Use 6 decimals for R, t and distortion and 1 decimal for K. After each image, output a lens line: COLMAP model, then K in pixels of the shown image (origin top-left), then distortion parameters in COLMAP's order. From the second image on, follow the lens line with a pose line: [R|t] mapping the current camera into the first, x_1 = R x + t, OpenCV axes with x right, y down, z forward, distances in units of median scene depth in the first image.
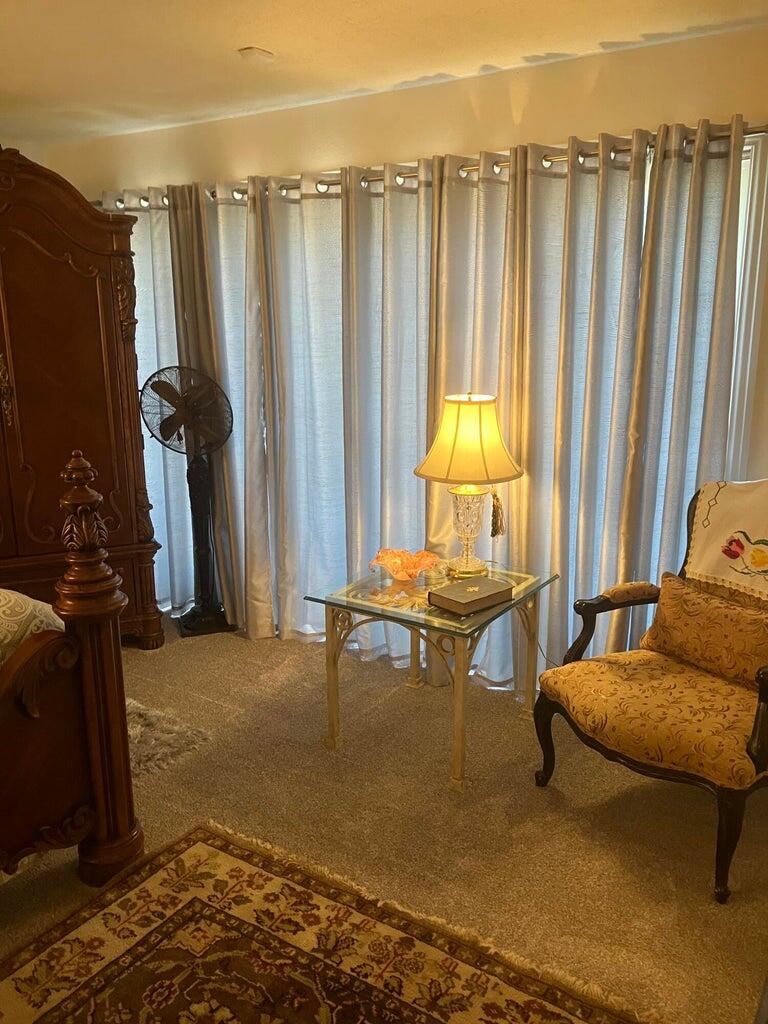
lens RADIAL K [[842.0, 0, 382.2], [0, 842.0, 512.2], [0, 0, 1]] dist [0.000244, 0.014787]
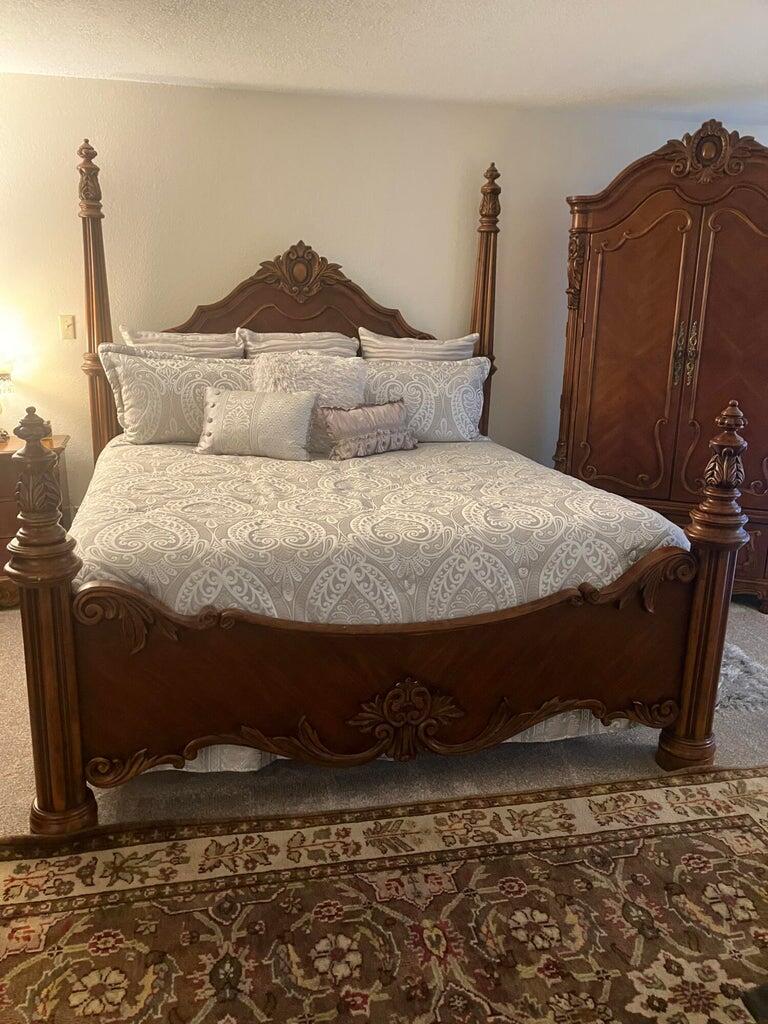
lens RADIAL K [[842.0, 0, 383.7], [0, 842.0, 509.4], [0, 0, 1]] dist [0.000244, 0.014787]
pose [[0.713986, 0.203987, -0.669786, 0.098723], [-0.193205, 0.976877, 0.091558, 0.059286], [0.672975, 0.064035, 0.736888, -0.166411]]
